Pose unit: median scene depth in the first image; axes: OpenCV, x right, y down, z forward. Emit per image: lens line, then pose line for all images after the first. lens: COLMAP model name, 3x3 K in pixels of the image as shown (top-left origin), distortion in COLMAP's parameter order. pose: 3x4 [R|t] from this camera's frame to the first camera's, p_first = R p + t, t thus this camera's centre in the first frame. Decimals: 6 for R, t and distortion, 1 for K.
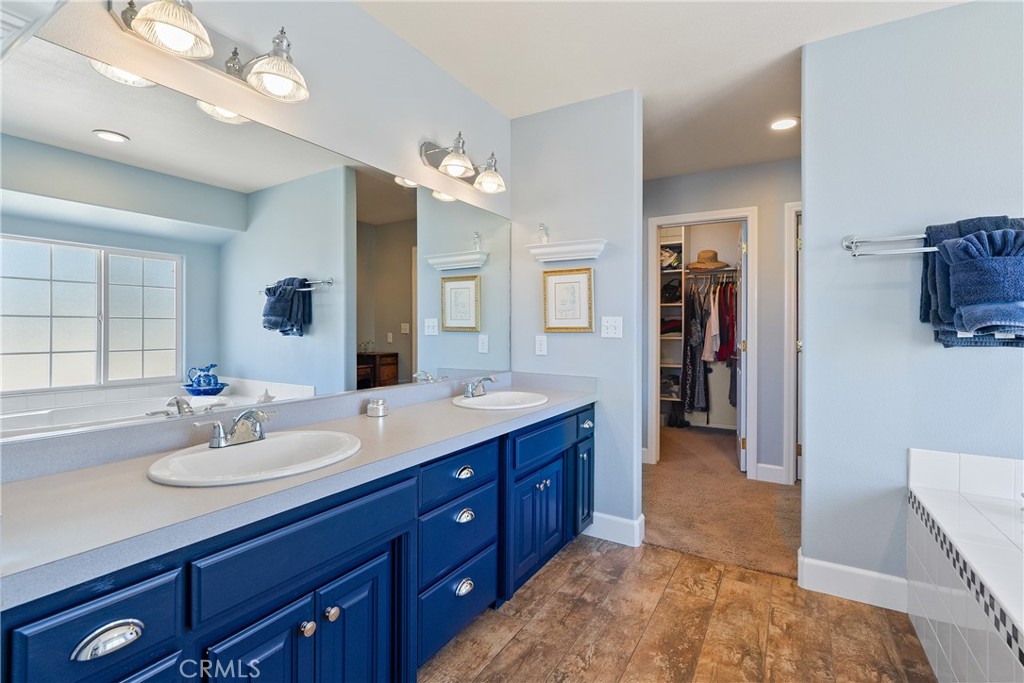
lens RADIAL K [[472.2, 0, 511.4], [0, 472.2, 324.5], [0, 0, 1]] dist [-0.000197, 0.000895]
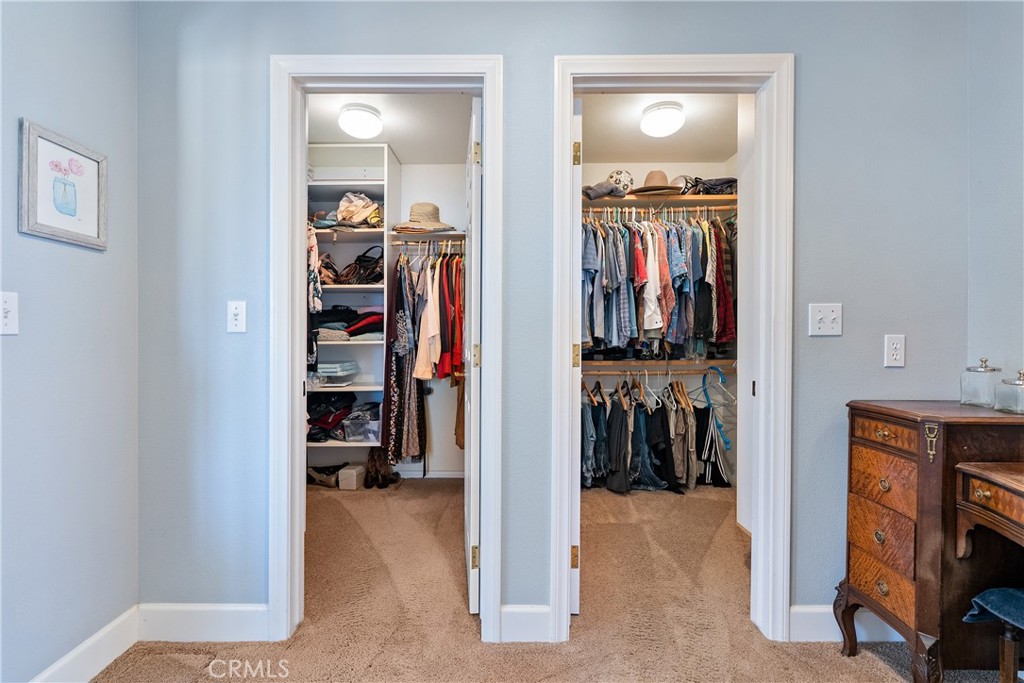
lens RADIAL K [[472.2, 0, 512.2], [0, 472.2, 339.7], [0, 0, 1]] dist [-0.000197, 0.000895]
pose [[0.859565, -0.002136, 0.511023, 0.198728], [-0.004345, 0.999925, 0.011488, 0.018471], [-0.511009, -0.012095, 0.859490, 0.405972]]
